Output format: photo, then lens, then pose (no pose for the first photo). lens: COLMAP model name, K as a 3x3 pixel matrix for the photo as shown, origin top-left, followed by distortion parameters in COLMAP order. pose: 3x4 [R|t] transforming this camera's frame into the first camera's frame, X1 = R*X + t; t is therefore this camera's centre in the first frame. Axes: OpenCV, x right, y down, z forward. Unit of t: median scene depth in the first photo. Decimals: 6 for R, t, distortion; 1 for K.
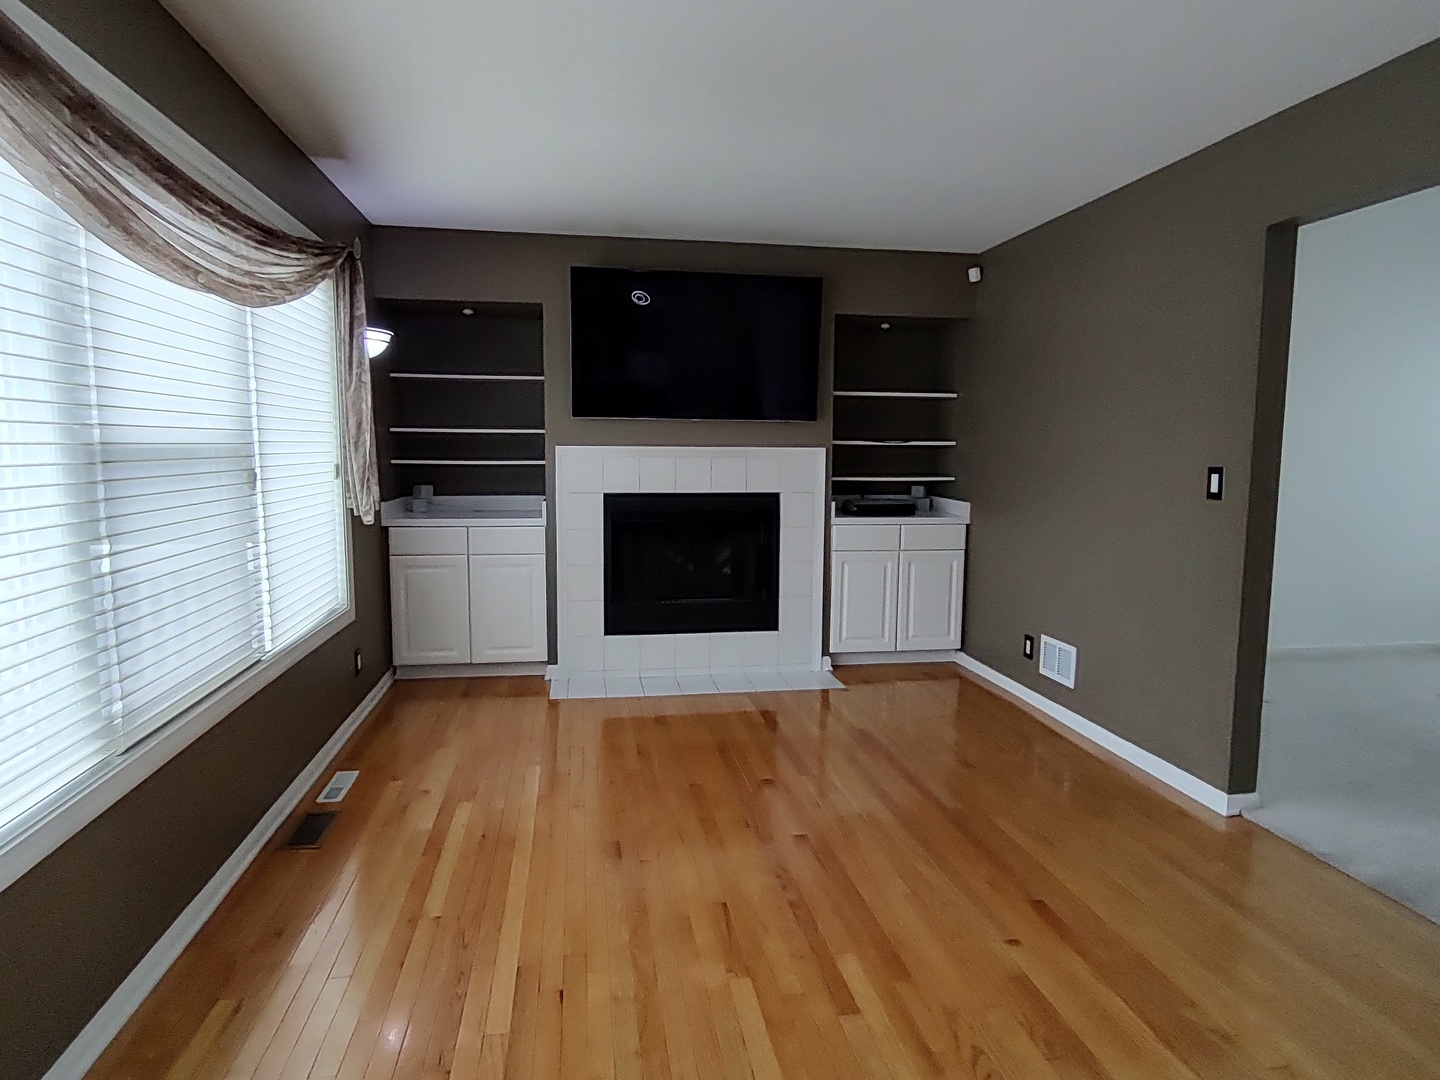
lens RADIAL K [[849.6, 0, 714.9], [0, 849.6, 535.8], [0, 0, 1]] dist [-0.006254, -0.000214]
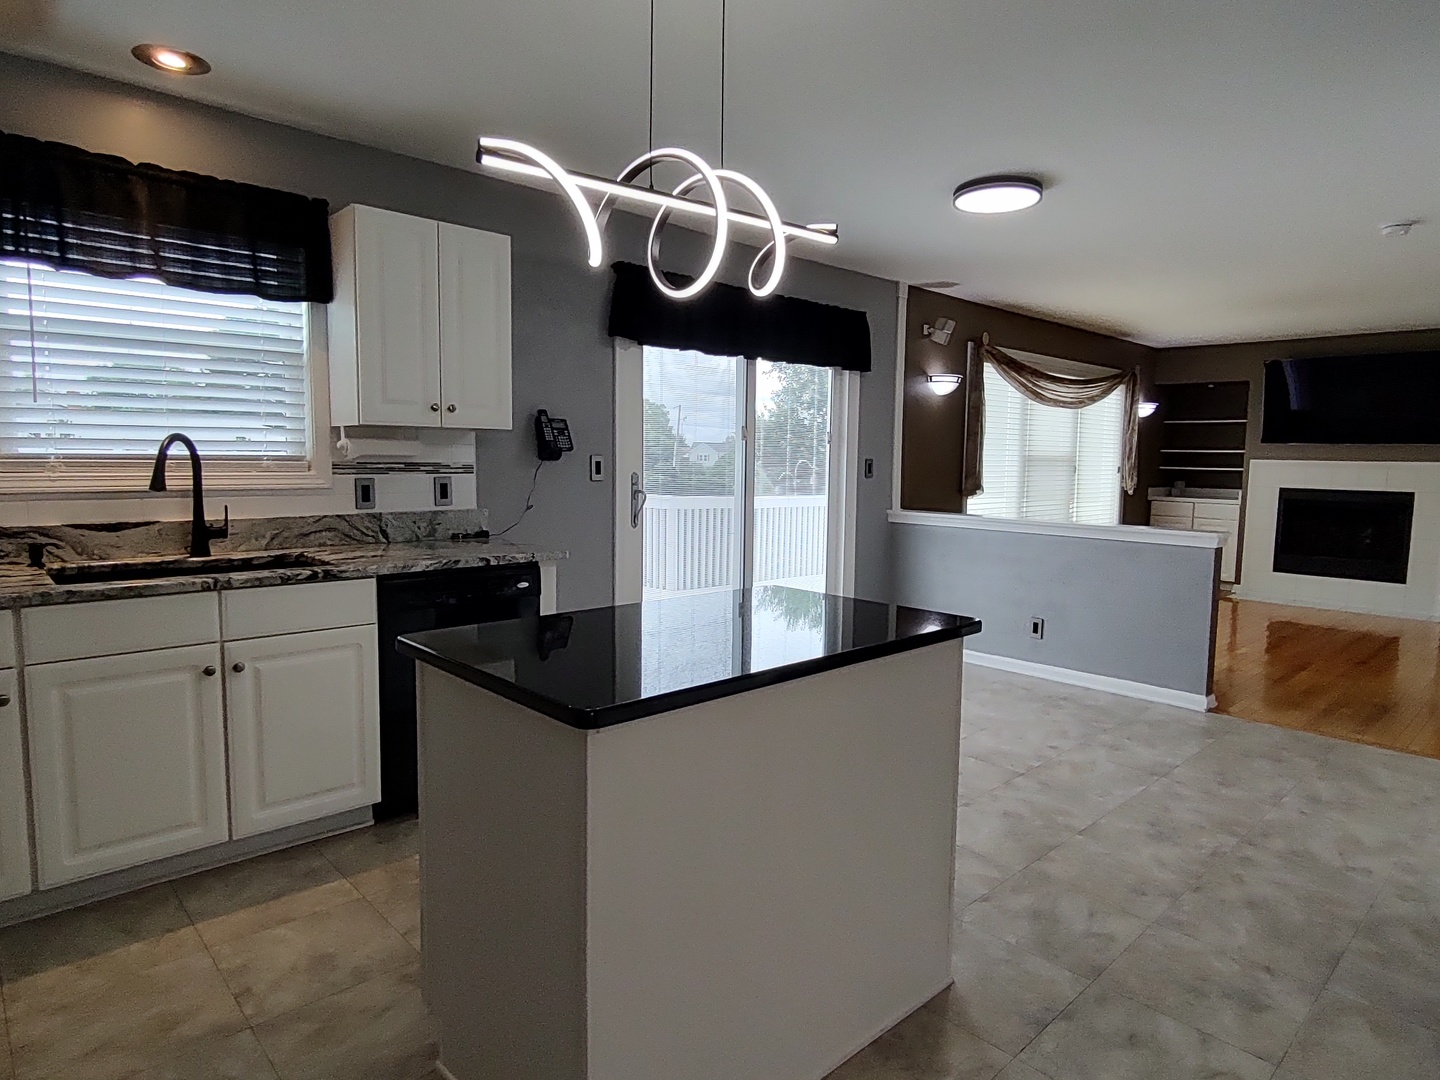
lens RADIAL K [[849.6, 0, 714.9], [0, 849.6, 535.8], [0, 0, 1]] dist [-0.006254, -0.000214]
pose [[0.559439, 0.080235, -0.824979, 0.636382], [-0.097387, 0.994773, 0.030708, 0.102664], [0.823131, 0.063163, 0.564328, -0.875440]]
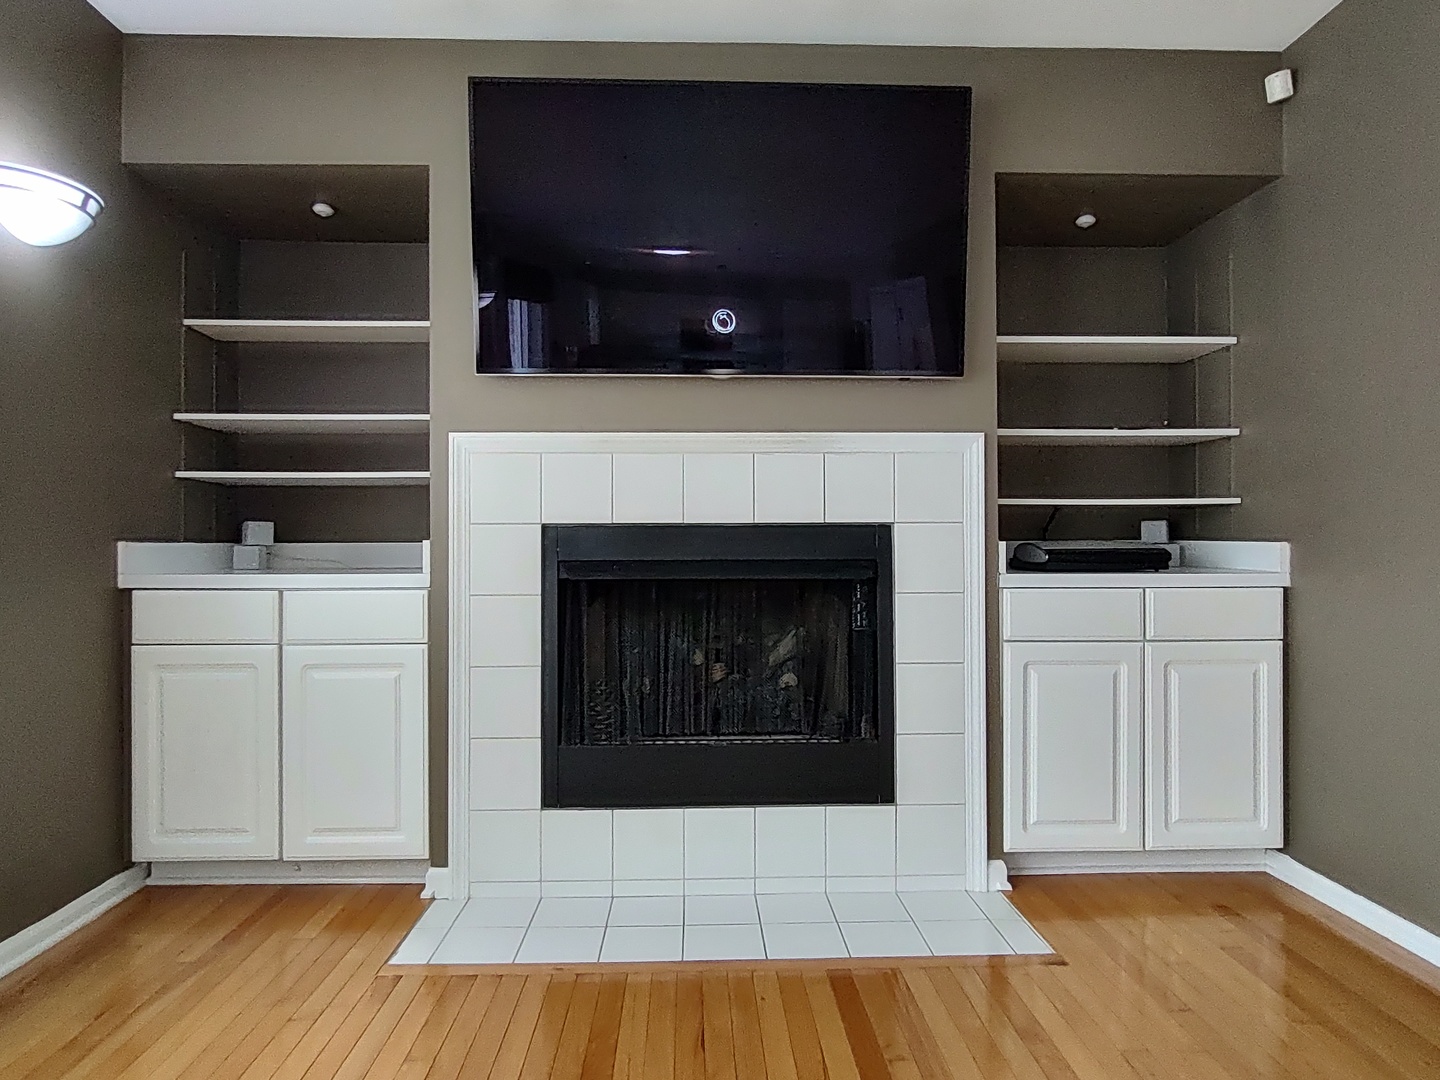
lens RADIAL K [[849.6, 0, 714.9], [0, 849.6, 535.8], [0, 0, 1]] dist [-0.006254, -0.000214]
pose [[0.991593, -0.011949, -0.128843, 0.037569], [-0.003096, 0.993252, -0.115937, 0.015214], [0.129359, 0.115361, 0.984864, 0.503231]]
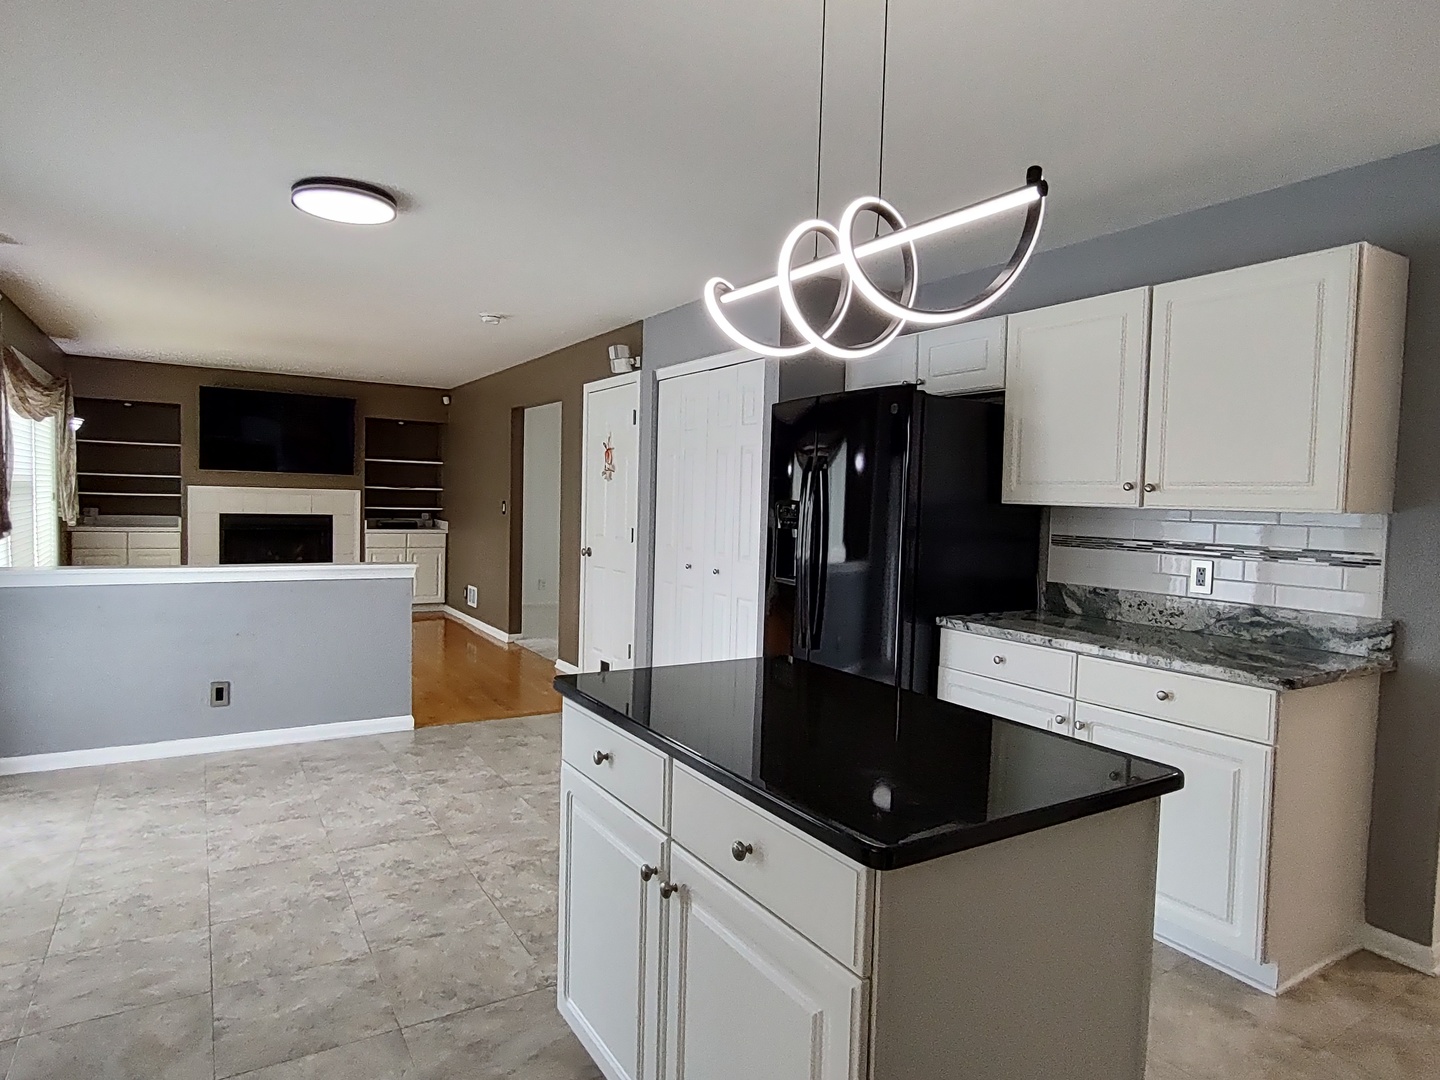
lens RADIAL K [[849.6, 0, 714.9], [0, 849.6, 535.8], [0, 0, 1]] dist [-0.006254, -0.000214]
pose [[0.924110, 0.002154, 0.382120, 0.139868], [0.018580, 0.998548, -0.050562, 0.100164], [-0.381674, 0.053825, 0.922729, -0.965236]]
